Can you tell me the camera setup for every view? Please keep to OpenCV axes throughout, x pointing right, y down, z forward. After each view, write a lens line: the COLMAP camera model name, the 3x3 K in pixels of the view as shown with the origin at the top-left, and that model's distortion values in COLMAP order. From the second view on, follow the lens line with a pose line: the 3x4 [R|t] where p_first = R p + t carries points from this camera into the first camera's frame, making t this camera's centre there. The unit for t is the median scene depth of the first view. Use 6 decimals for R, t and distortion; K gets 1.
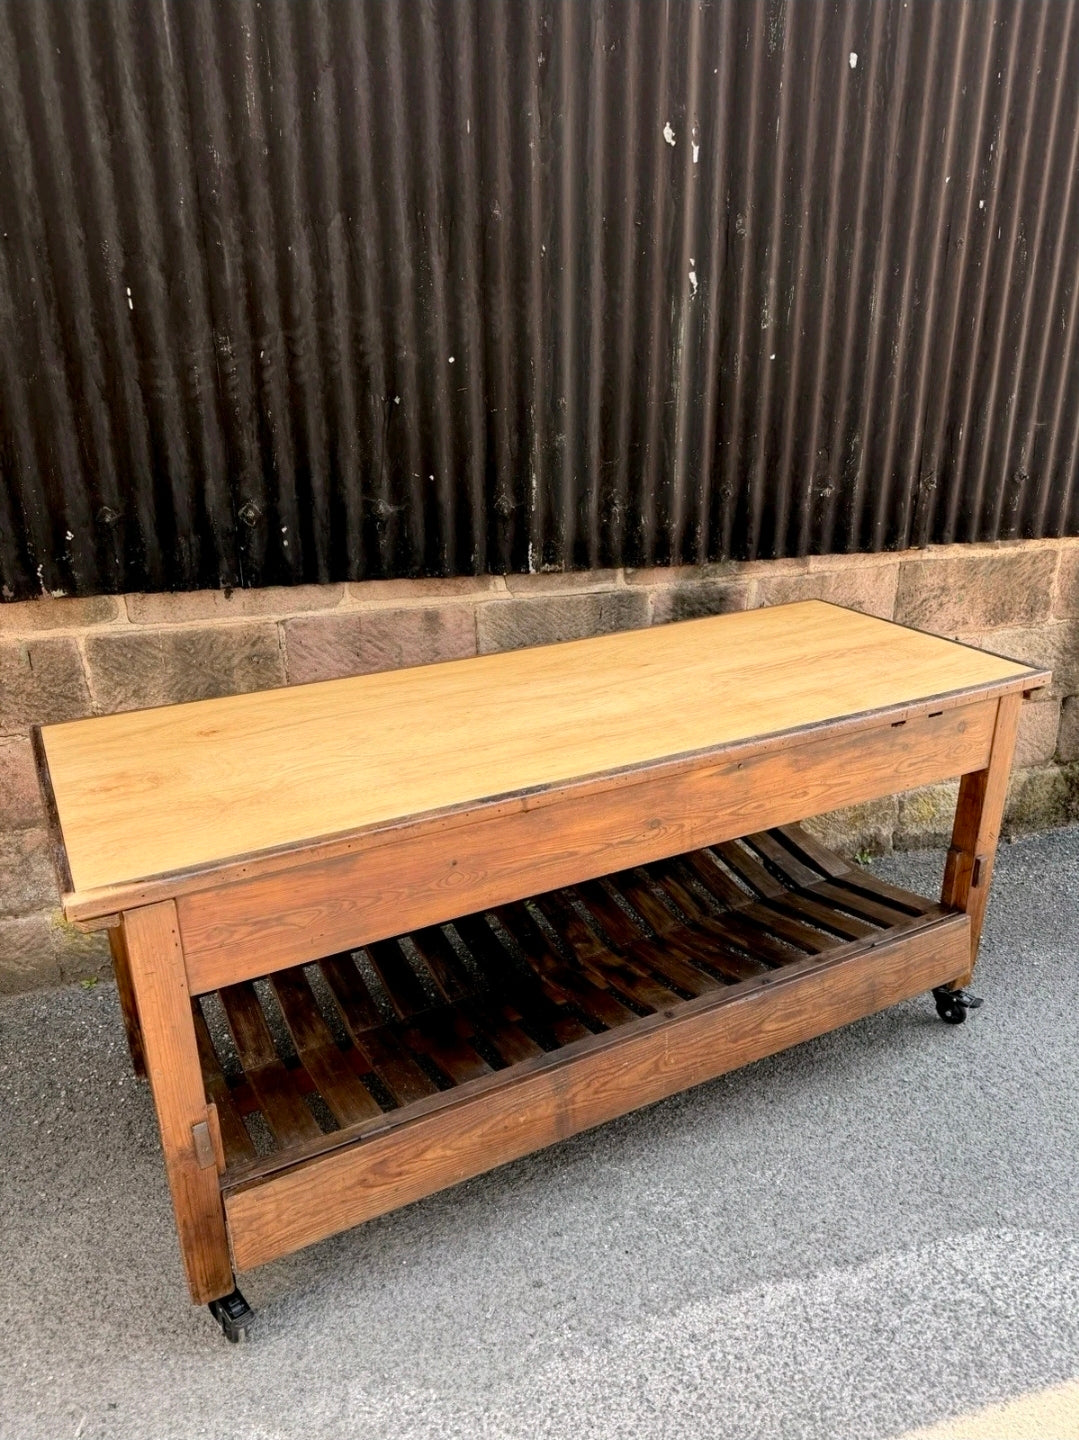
lens RADIAL K [[1031.9, 0, 542.2], [0, 1031.9, 720.5], [0, 0, 1]] dist [0.038332, -0.046242]
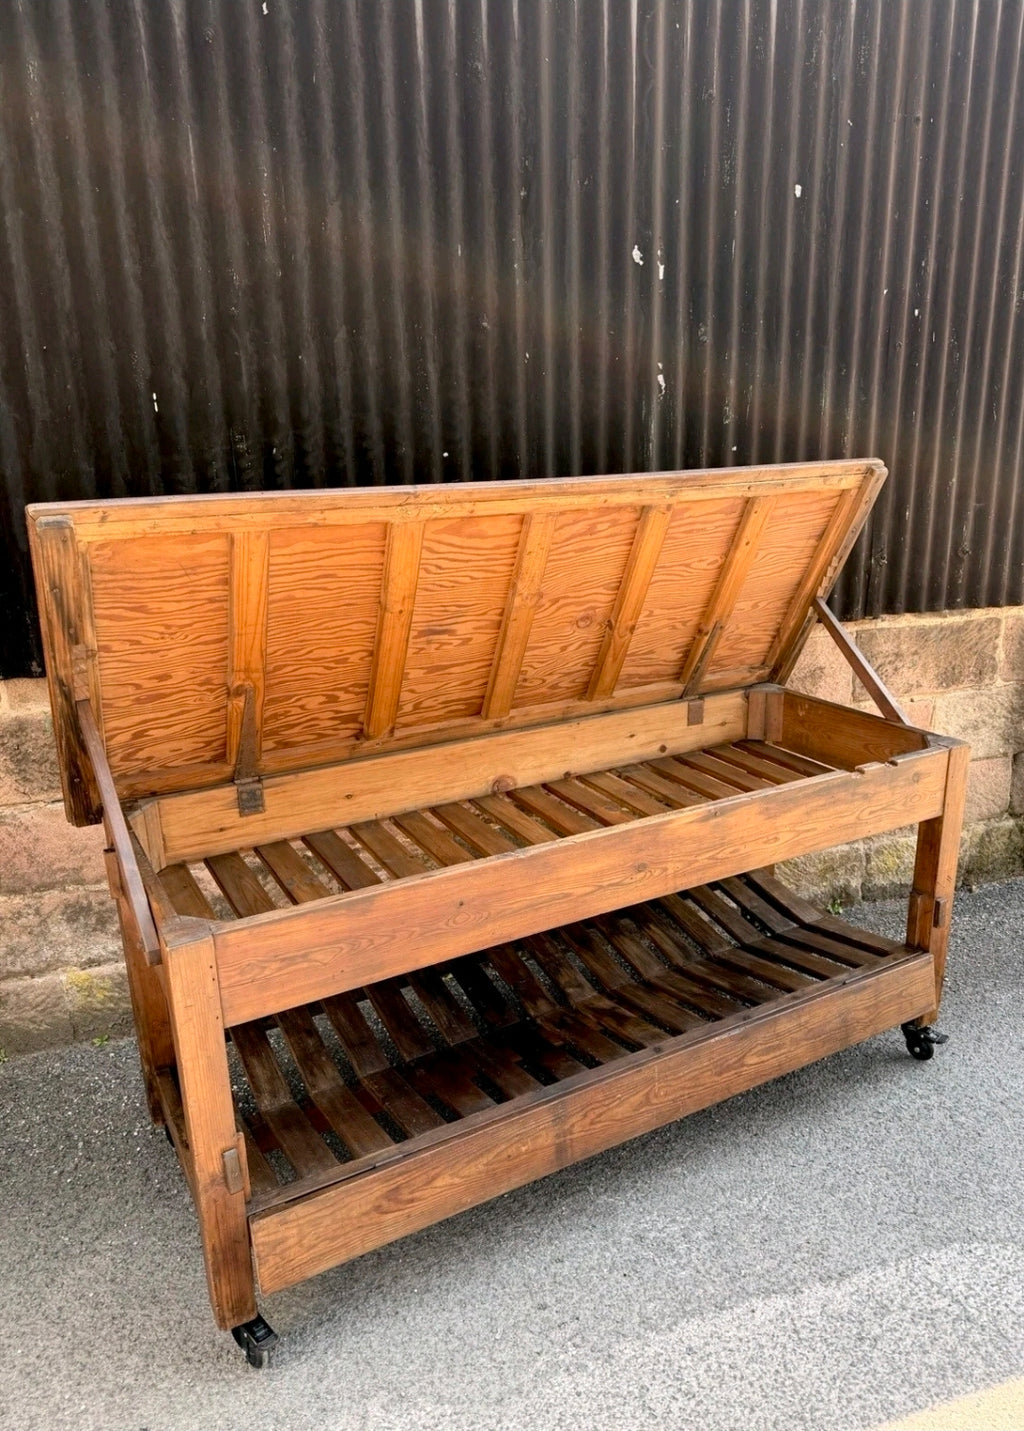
lens RADIAL K [[1025.5, 0, 540.8], [0, 1025.5, 720.3], [0, 0, 1]] dist [0.034963, -0.042986]
pose [[0.999577, -0.015192, 0.024798, -0.017734], [0.016956, 0.997218, -0.072579, 0.016965], [-0.023626, 0.072969, 0.997054, -0.074428]]
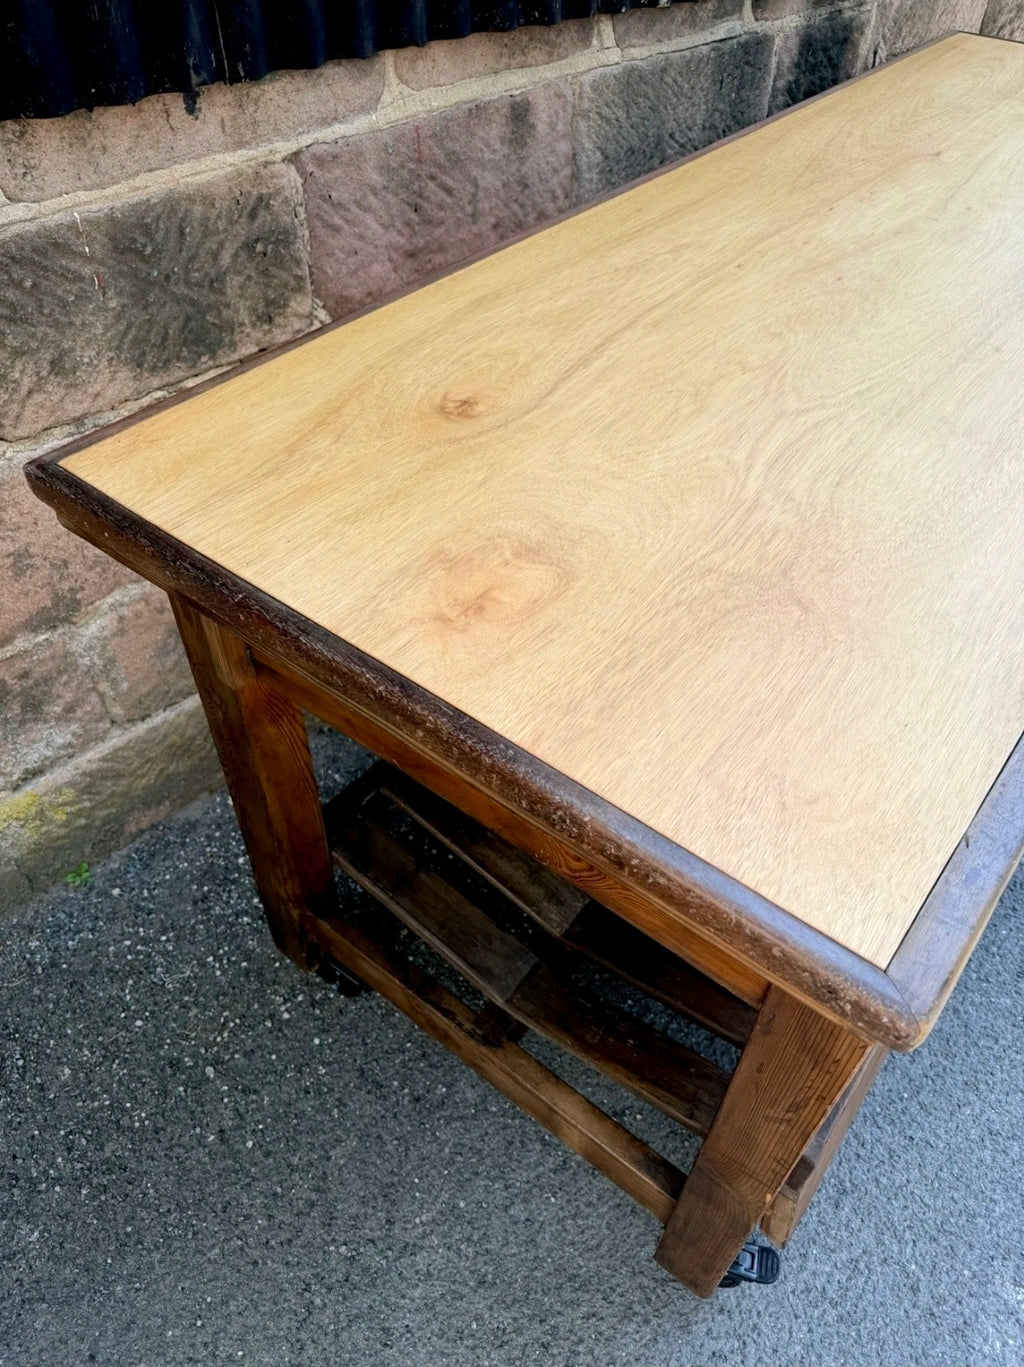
lens RADIAL K [[979.6, 0, 507.8], [0, 979.6, 687.0], [0, 0, 1]] dist [0.038332, -0.046242]
pose [[0.886600, -0.311267, 0.342131, -0.427379], [0.142081, 0.887196, 0.438971, -0.067414], [-0.440174, -0.340582, 0.830813, 0.513663]]
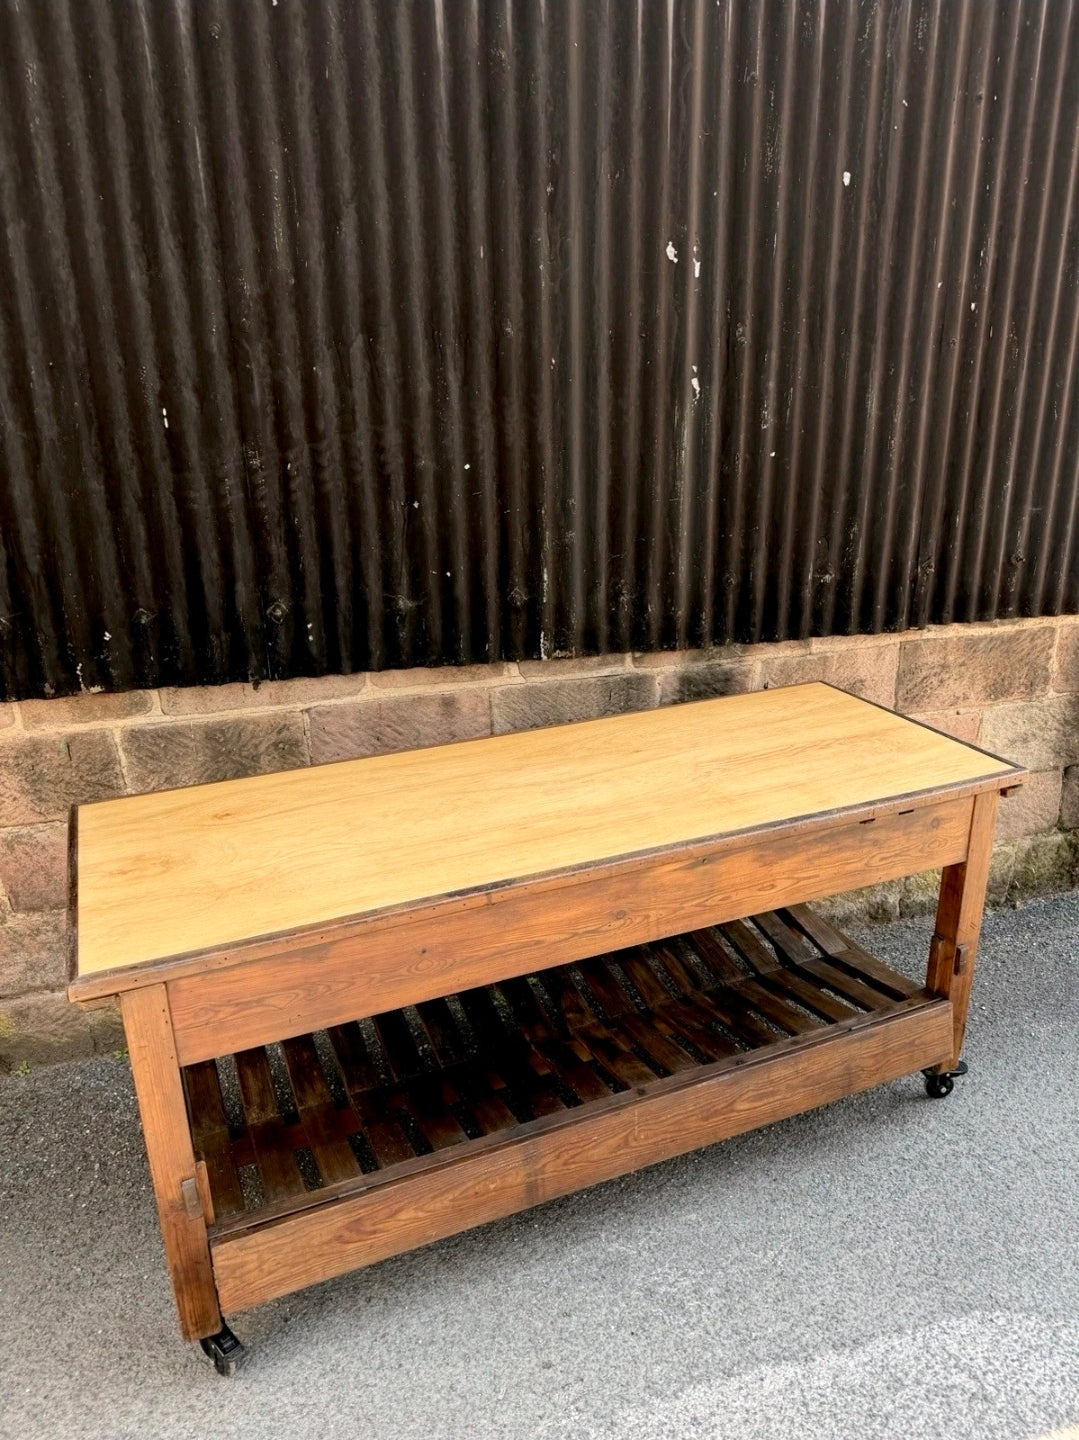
lens RADIAL K [[1031.9, 0, 544.9], [0, 1031.9, 716.7], [0, 0, 1]] dist [0.038332, -0.046242]
pose [[0.999801, -0.002918, -0.019715, 0.012793], [0.002436, 0.999698, -0.024460, -0.066705], [0.019780, 0.024407, 0.999506, -0.049372]]
